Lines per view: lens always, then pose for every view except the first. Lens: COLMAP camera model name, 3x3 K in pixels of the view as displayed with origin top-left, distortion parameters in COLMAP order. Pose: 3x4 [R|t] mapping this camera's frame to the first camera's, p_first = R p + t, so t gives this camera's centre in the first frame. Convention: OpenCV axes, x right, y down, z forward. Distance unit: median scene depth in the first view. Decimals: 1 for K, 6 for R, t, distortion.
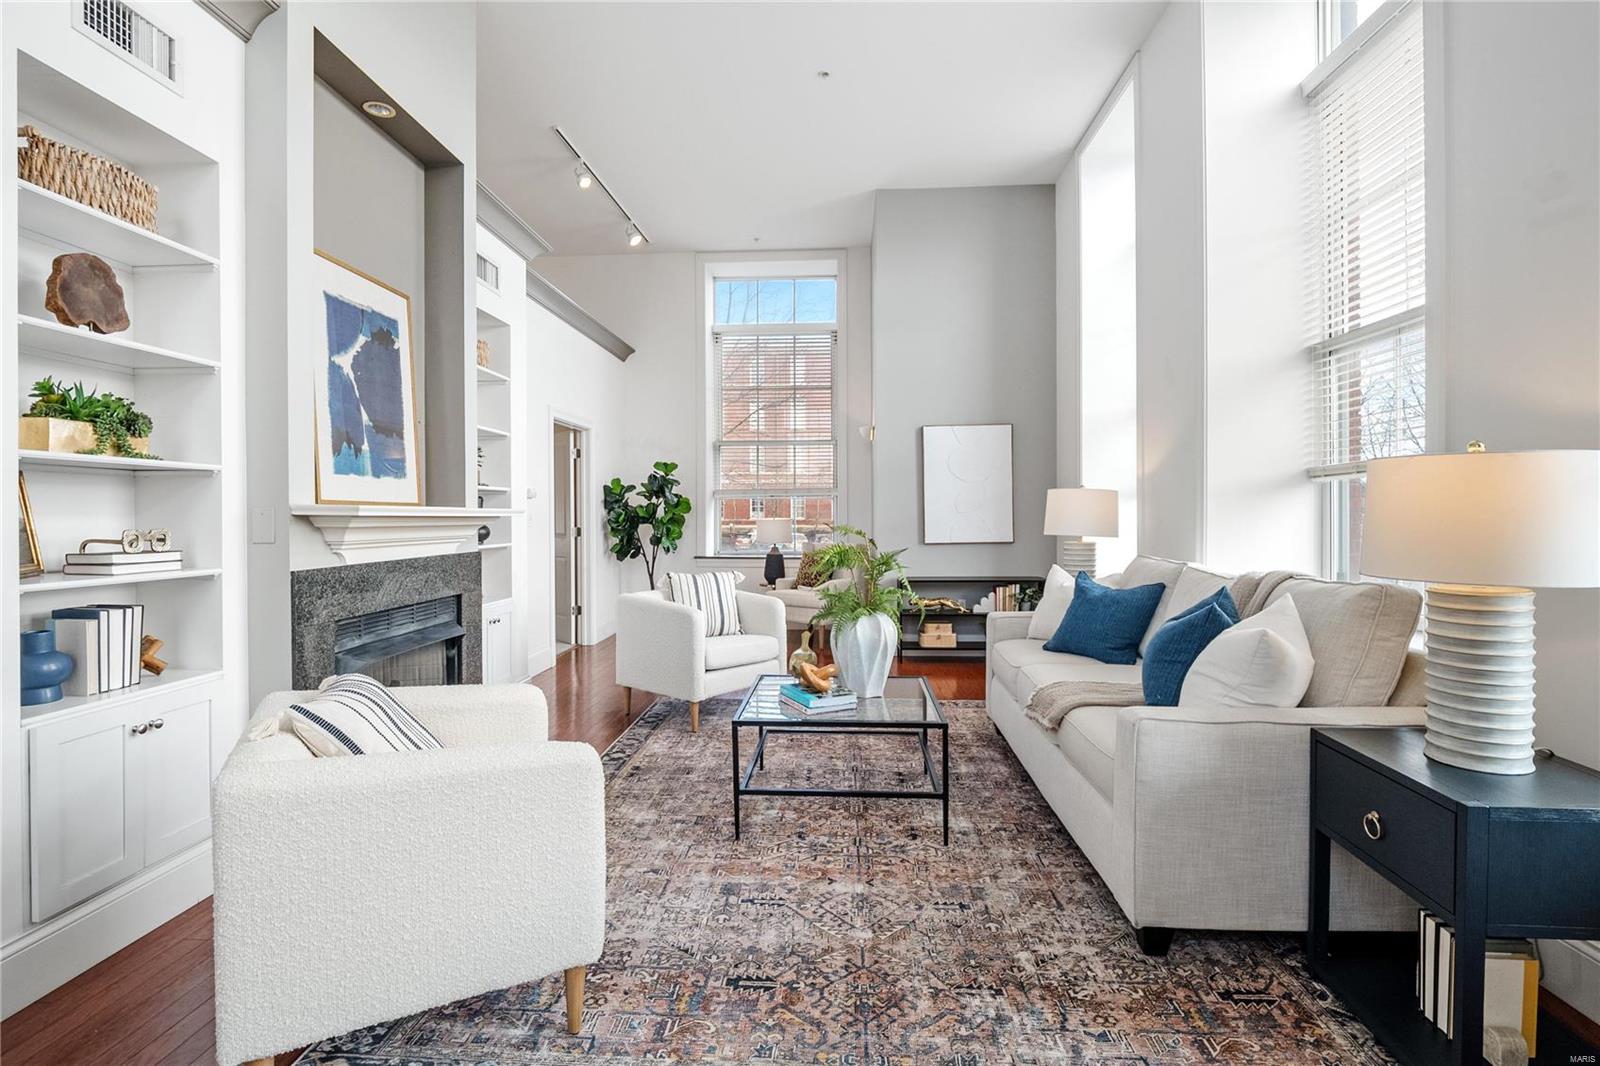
lens RADIAL K [[755.2, 0, 787.1], [0, 755.2, 525.7], [0, 0, 1]] dist [-0.006900, -0.003987]
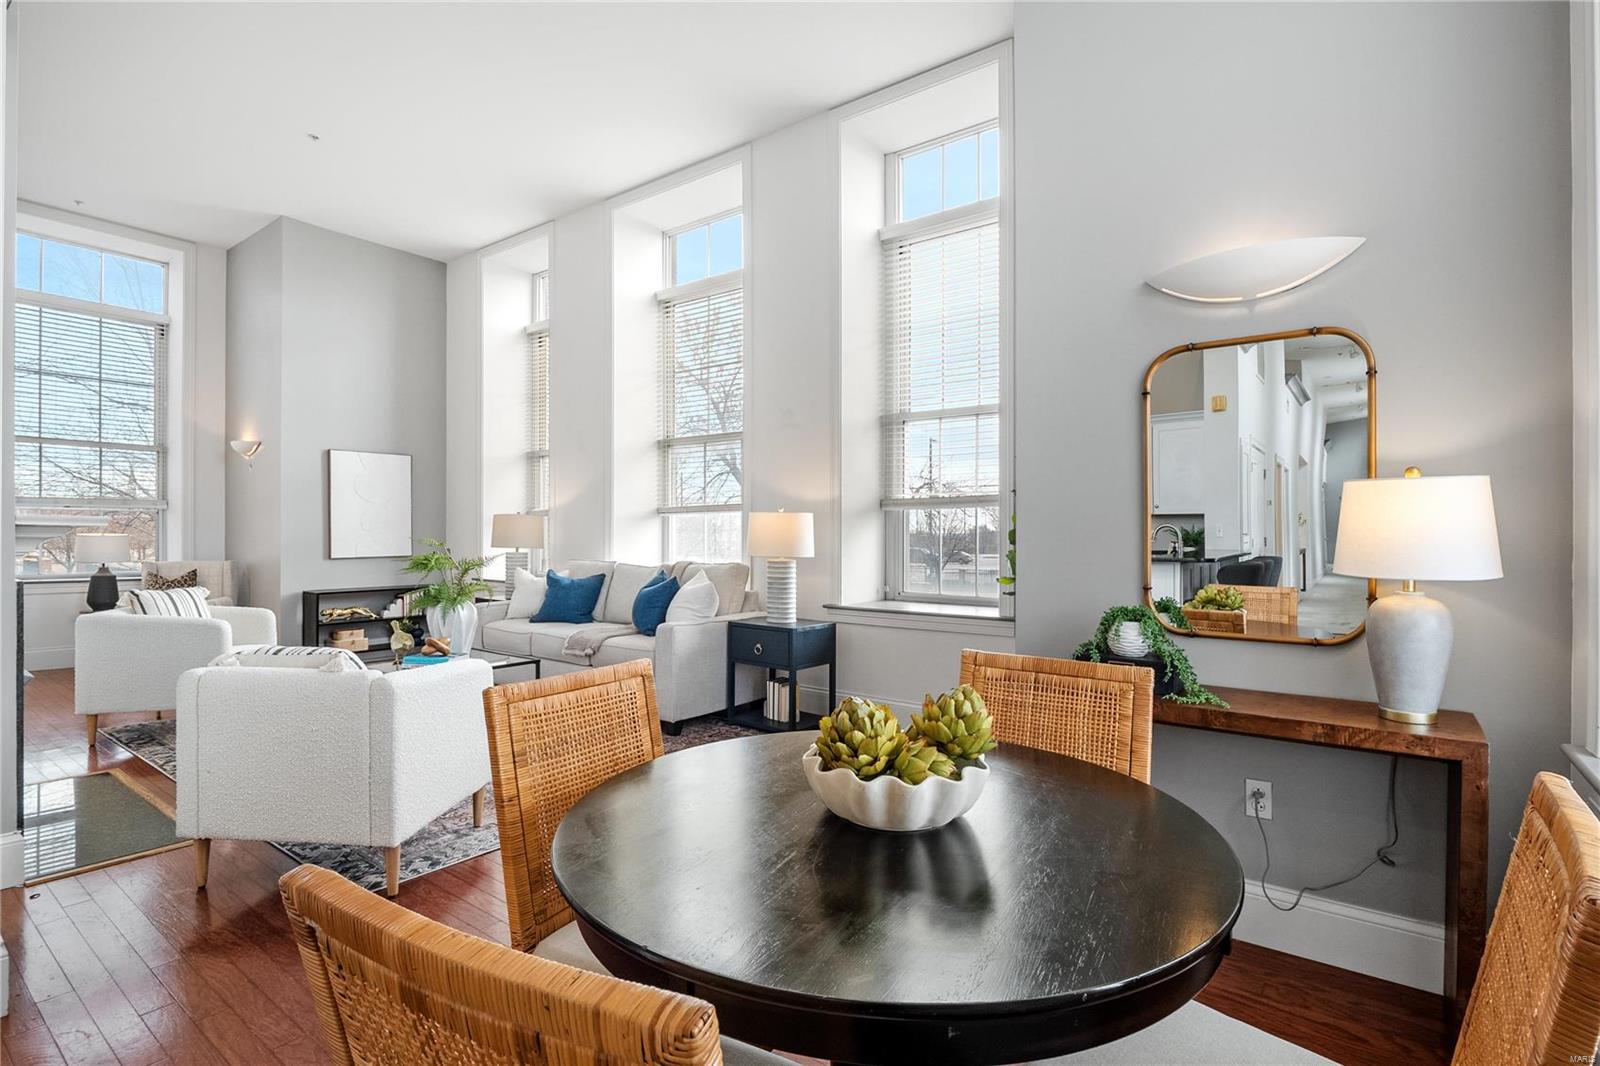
lens RADIAL K [[755.2, 0, 804.2], [0, 755.2, 535.7], [0, 0, 1]] dist [-0.006900, -0.003987]
pose [[0.550134, 0.005503, 0.835058, -0.367051], [0.004757, 0.999941, -0.009724, 0.005568], [-0.835063, 0.009322, 0.550075, -0.165922]]
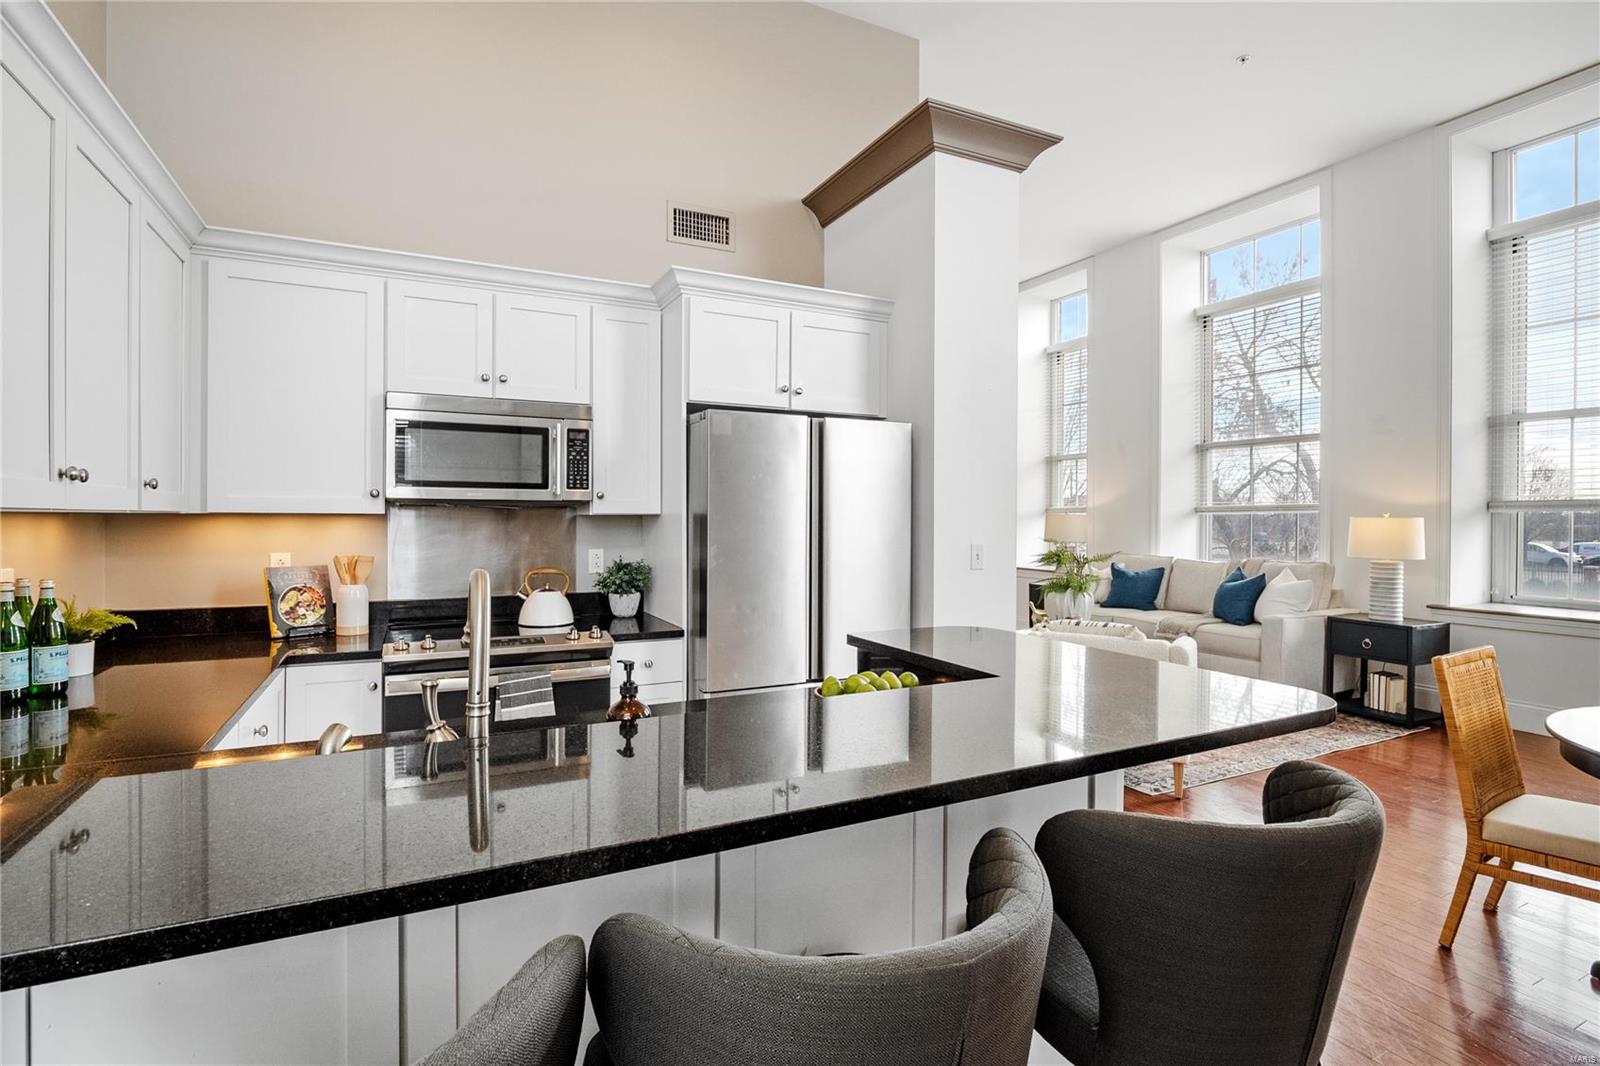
lens RADIAL K [[755.2, 0, 833.6], [0, 755.2, 524.9], [0, 0, 1]] dist [-0.006900, -0.003987]
pose [[0.863012, 0.000843, 0.505182, -0.659762], [0.001197, 0.999992, -0.003714, -0.014012], [-0.505182, 0.003810, 0.863005, -0.126316]]
